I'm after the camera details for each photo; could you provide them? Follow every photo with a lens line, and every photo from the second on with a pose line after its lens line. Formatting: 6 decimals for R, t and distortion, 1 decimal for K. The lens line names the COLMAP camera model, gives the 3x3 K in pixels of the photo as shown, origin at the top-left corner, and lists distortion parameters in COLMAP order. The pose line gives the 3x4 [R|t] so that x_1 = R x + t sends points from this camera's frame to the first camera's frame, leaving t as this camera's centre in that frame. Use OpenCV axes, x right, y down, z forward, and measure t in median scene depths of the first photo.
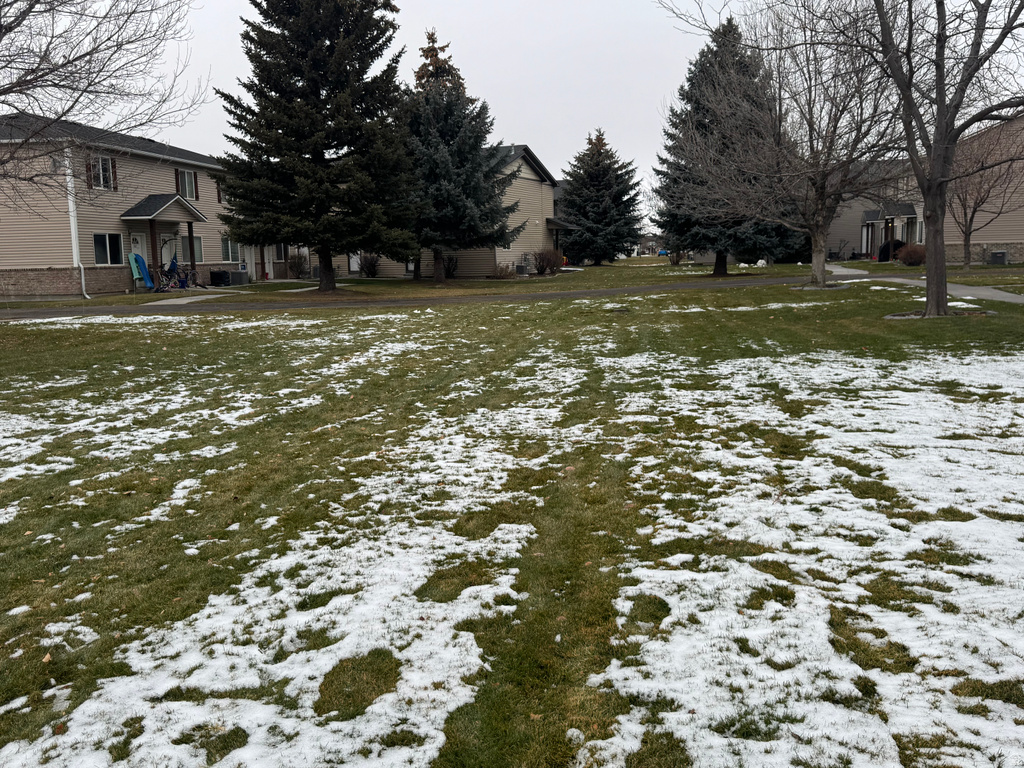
lens RADIAL K [[895.9, 0, 511.7], [0, 895.9, 384.3], [0, 0, 1]] dist [0.002120, 0.004402]
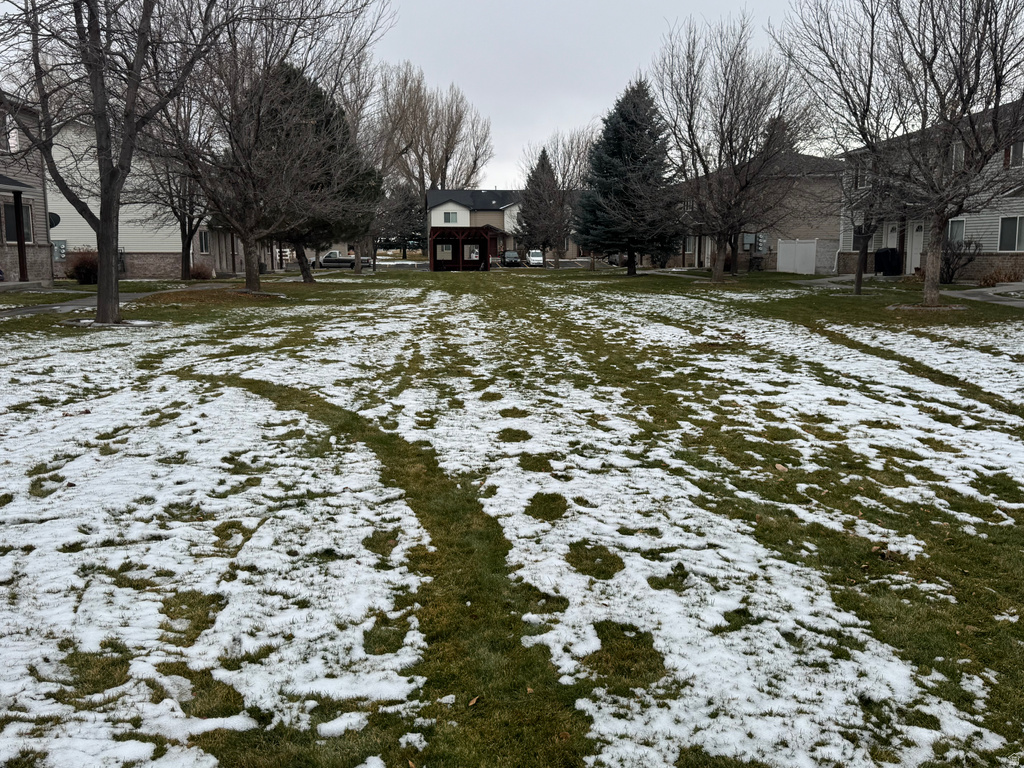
lens RADIAL K [[895.9, 0, 512.0], [0, 895.9, 383.4], [0, 0, 1]] dist [0.002120, 0.004402]
pose [[-0.958557, 0.066643, -0.276998, 0.266804], [-0.014748, 0.959346, 0.281846, -0.268099], [0.284520, 0.274251, -0.918605, 1.808951]]
